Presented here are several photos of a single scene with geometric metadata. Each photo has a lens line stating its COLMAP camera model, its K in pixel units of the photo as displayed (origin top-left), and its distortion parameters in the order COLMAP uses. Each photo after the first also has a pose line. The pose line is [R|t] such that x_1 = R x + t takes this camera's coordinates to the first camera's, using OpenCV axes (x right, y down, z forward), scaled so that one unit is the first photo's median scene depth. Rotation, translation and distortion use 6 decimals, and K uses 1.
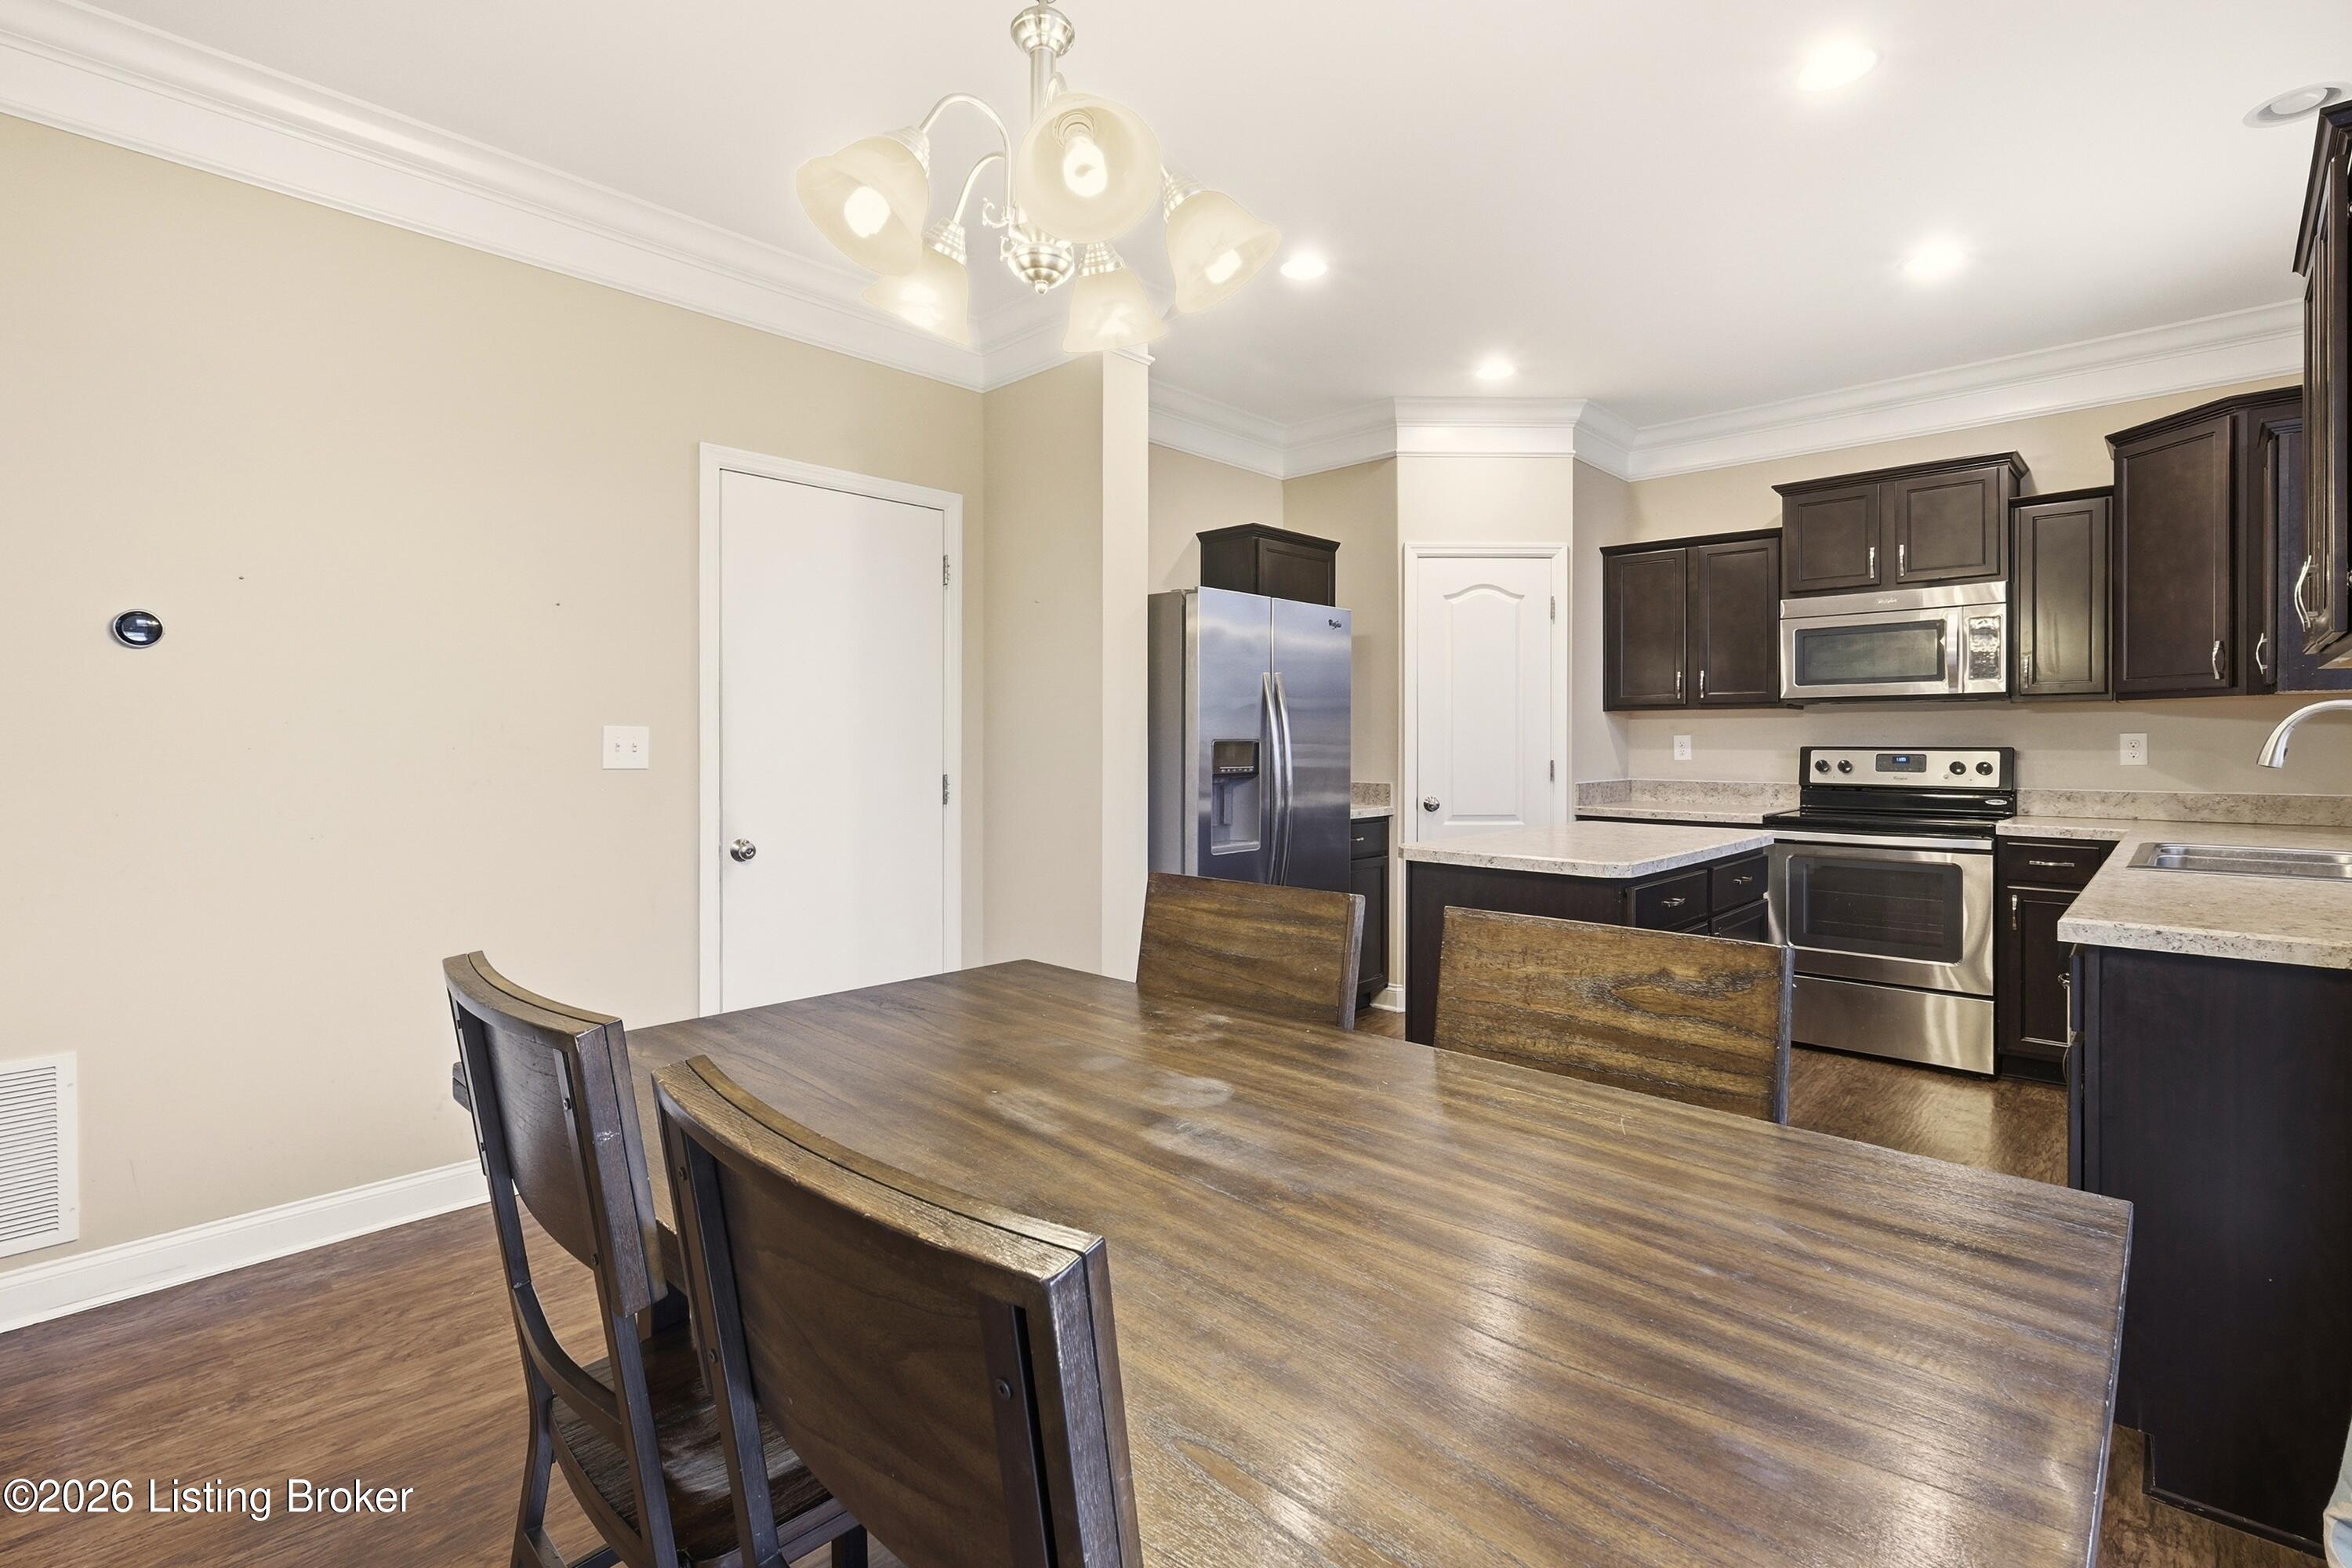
lens RADIAL K [[1067.8, 0, 1172.5], [0, 1067.8, 749.9], [0, 0, 1]] dist [0.000136, -0.000029]
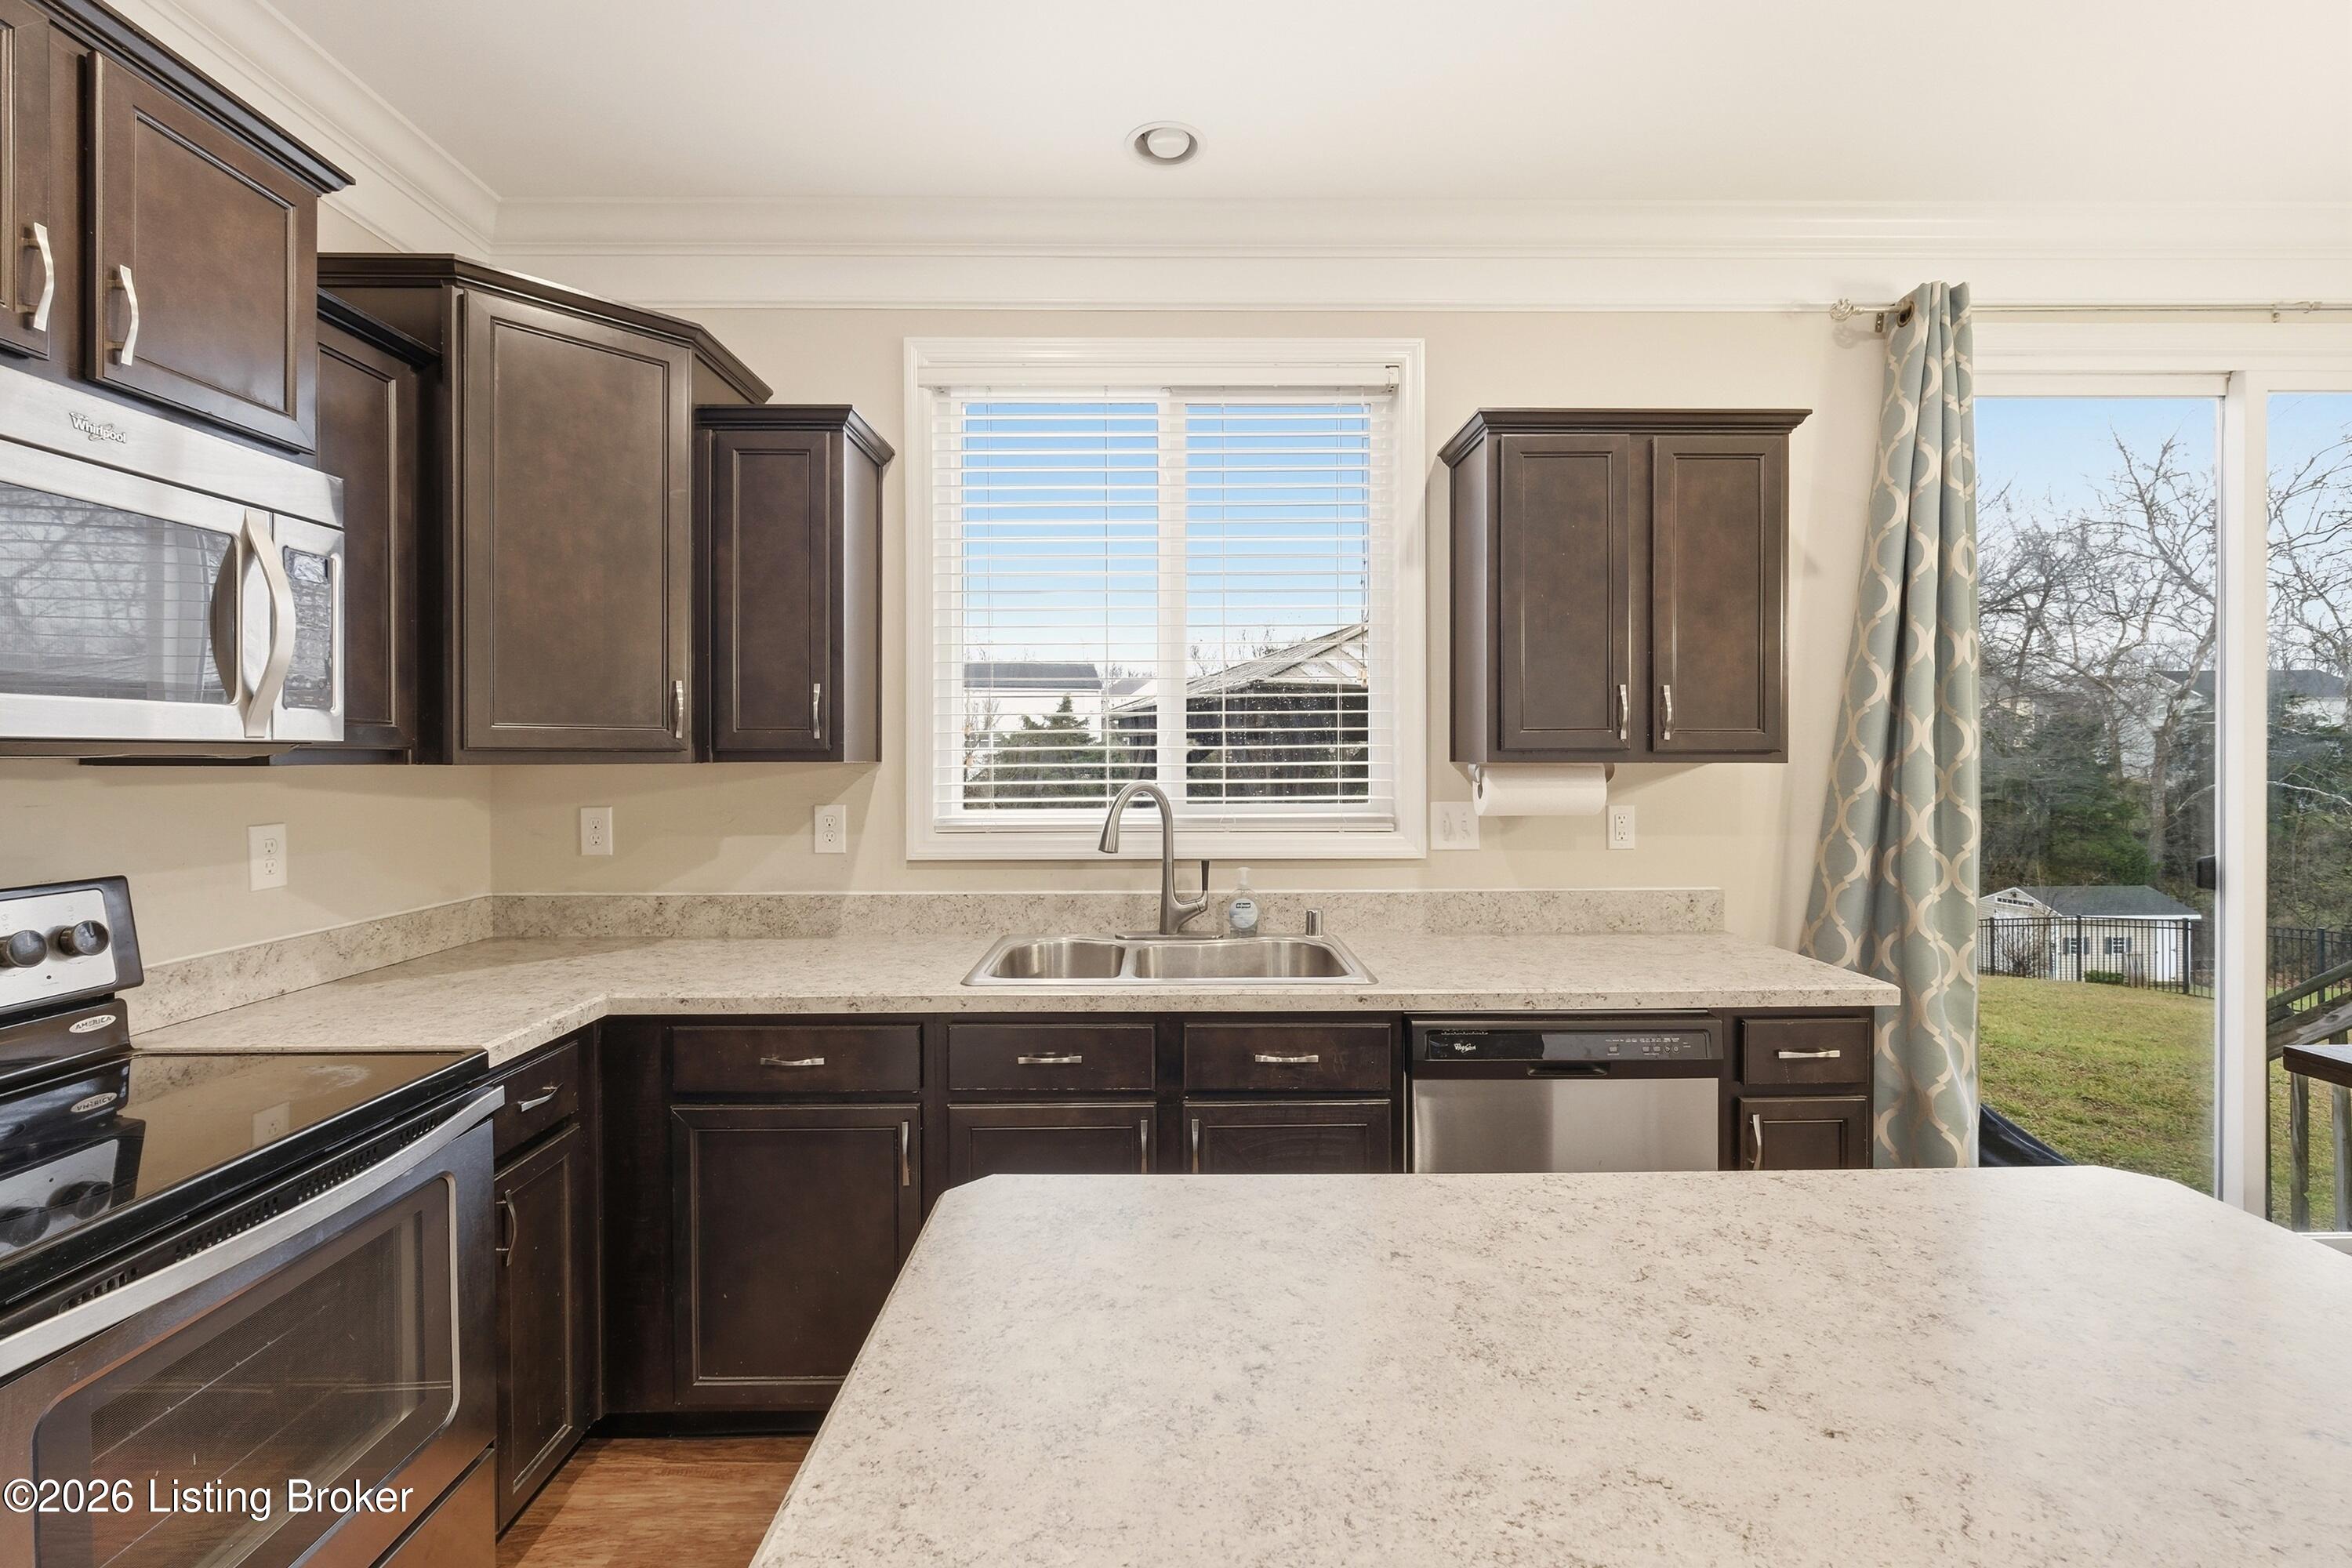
lens RADIAL K [[1028.7, 0, 1174.4], [0, 1028.7, 758.8], [0, 0, 1]] dist [-0.002041, -0.000678]
pose [[-0.699892, 0.000180, 0.714249, 0.236977], [0.009039, 0.999922, 0.008606, -0.043587], [-0.714192, 0.012480, -0.699839, 0.952990]]
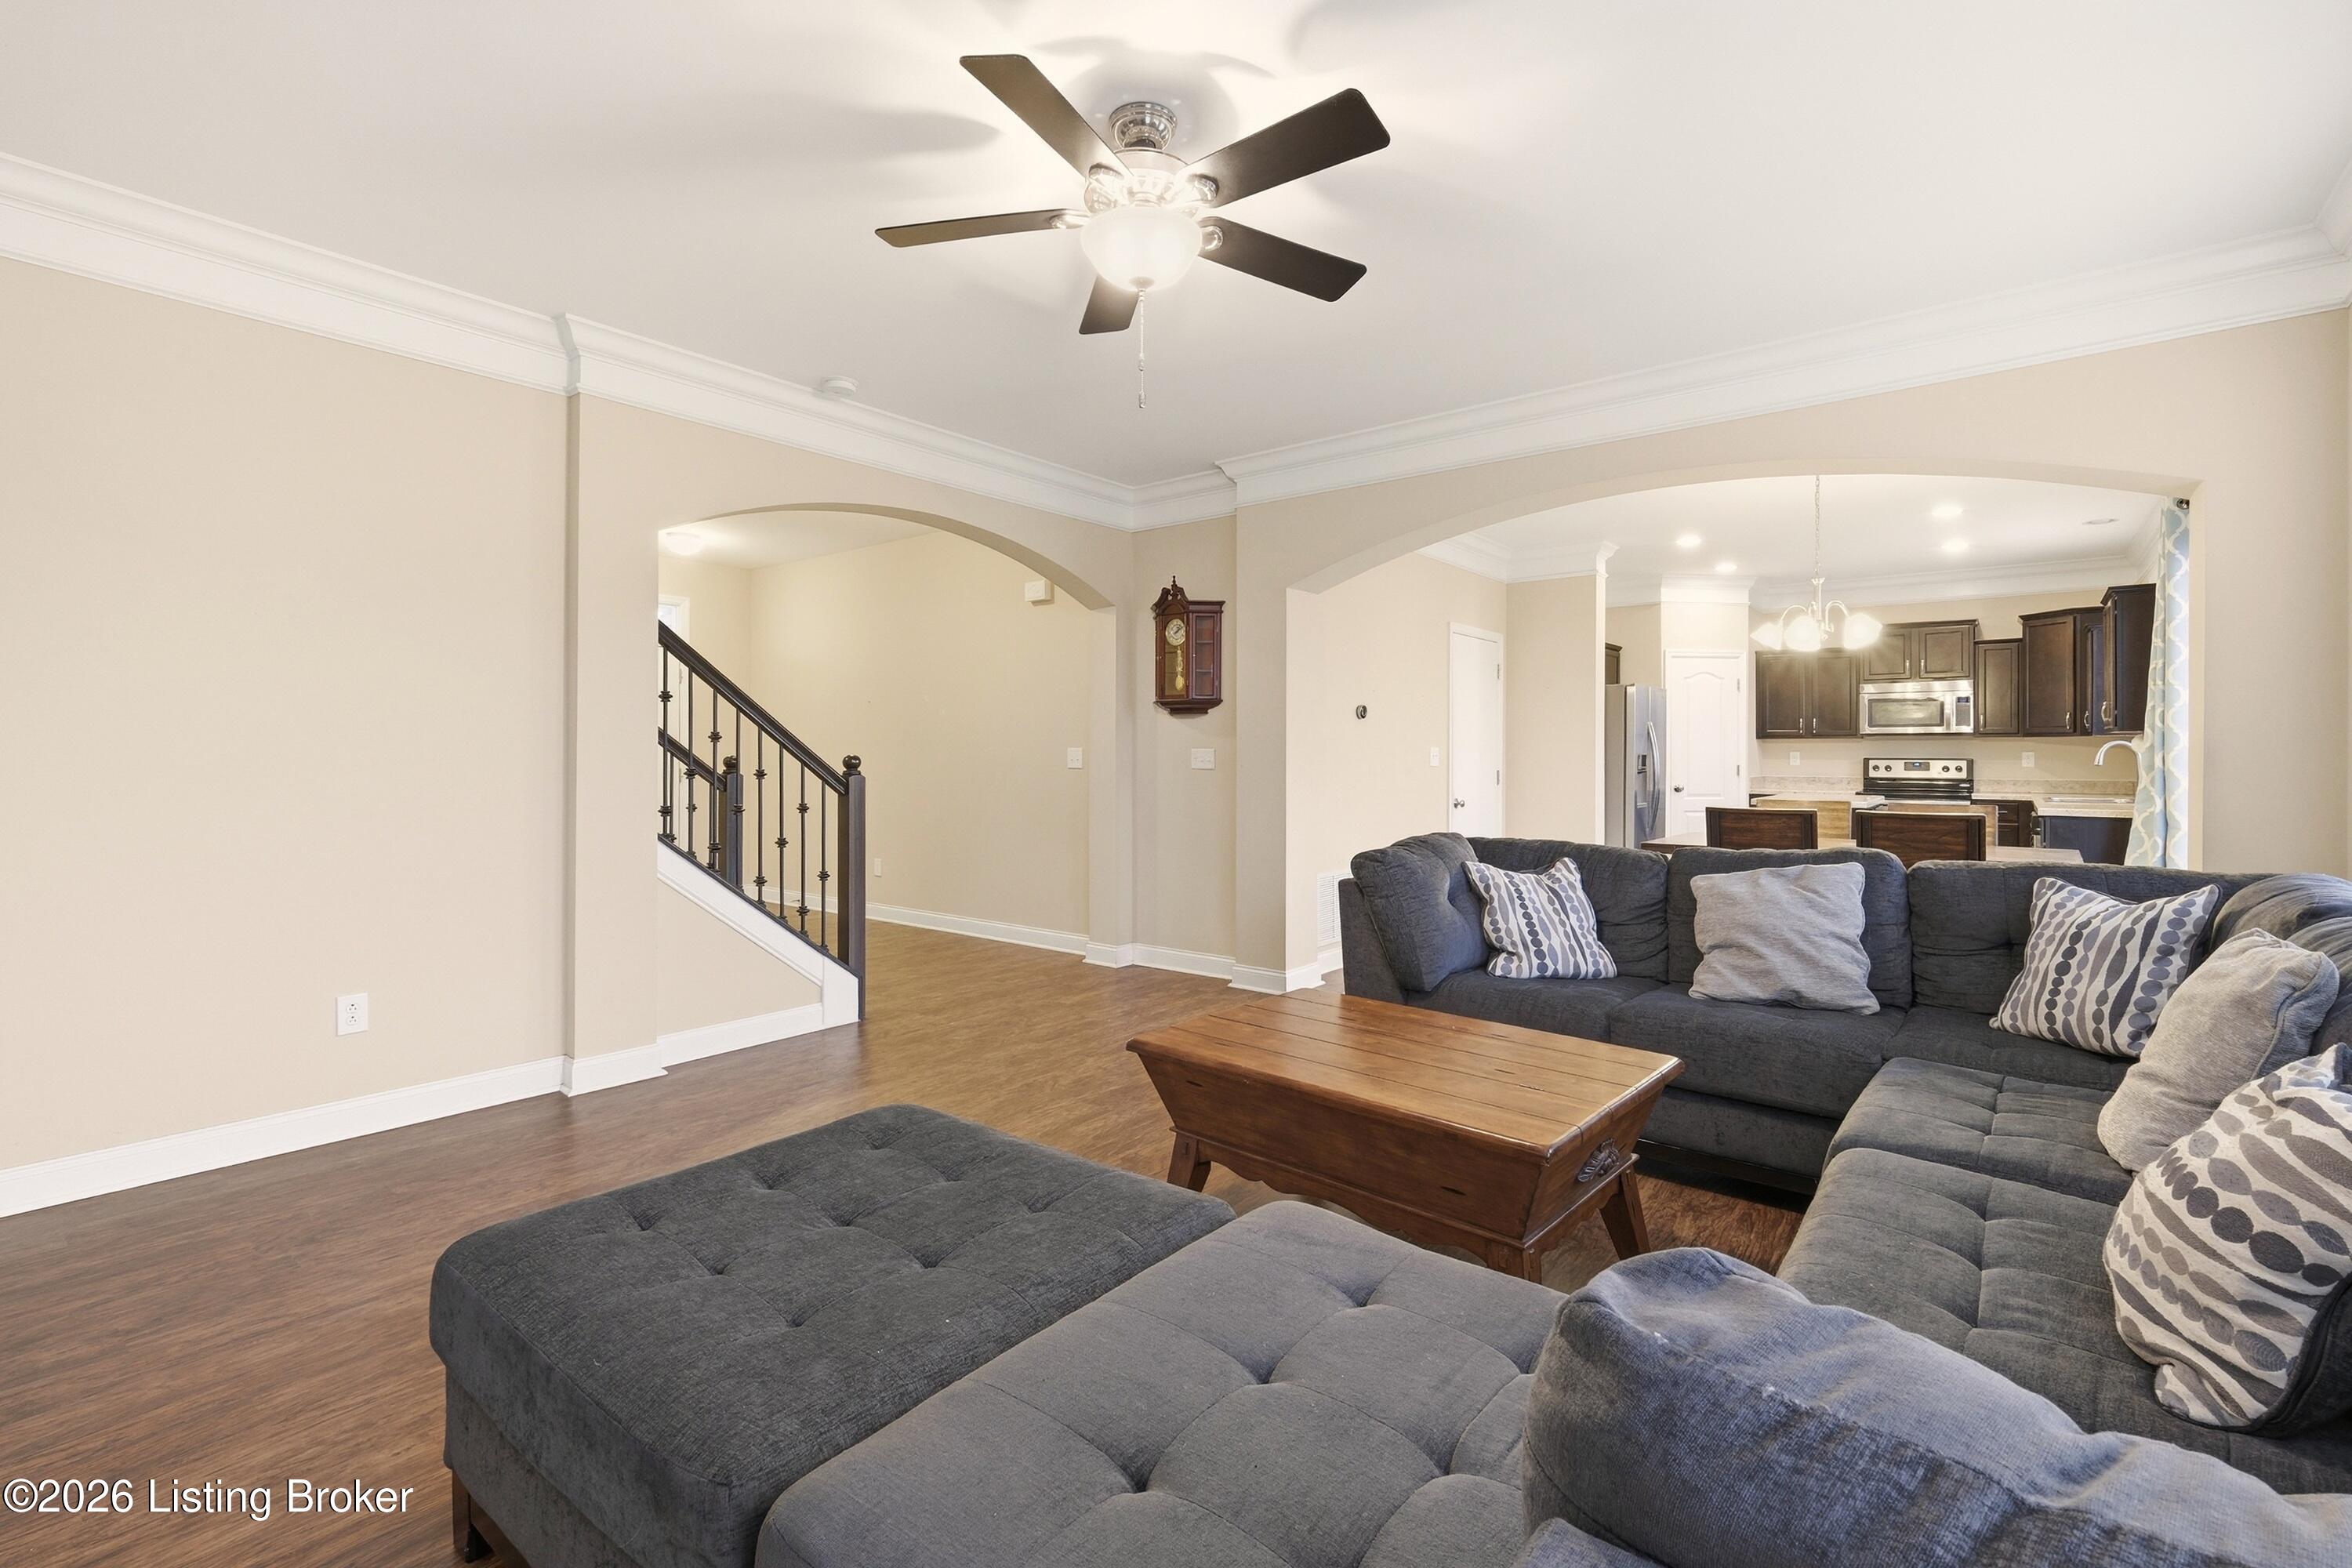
lens RADIAL K [[1028.7, 0, 1174.4], [0, 1028.7, 758.8], [0, 0, 1]] dist [-0.002041, -0.000678]
pose [[0.996459, 0.003084, 0.084026, -0.886274], [-0.002898, 0.999993, -0.002328, 0.006731], [-0.084033, 0.002076, 0.996461, -0.820033]]
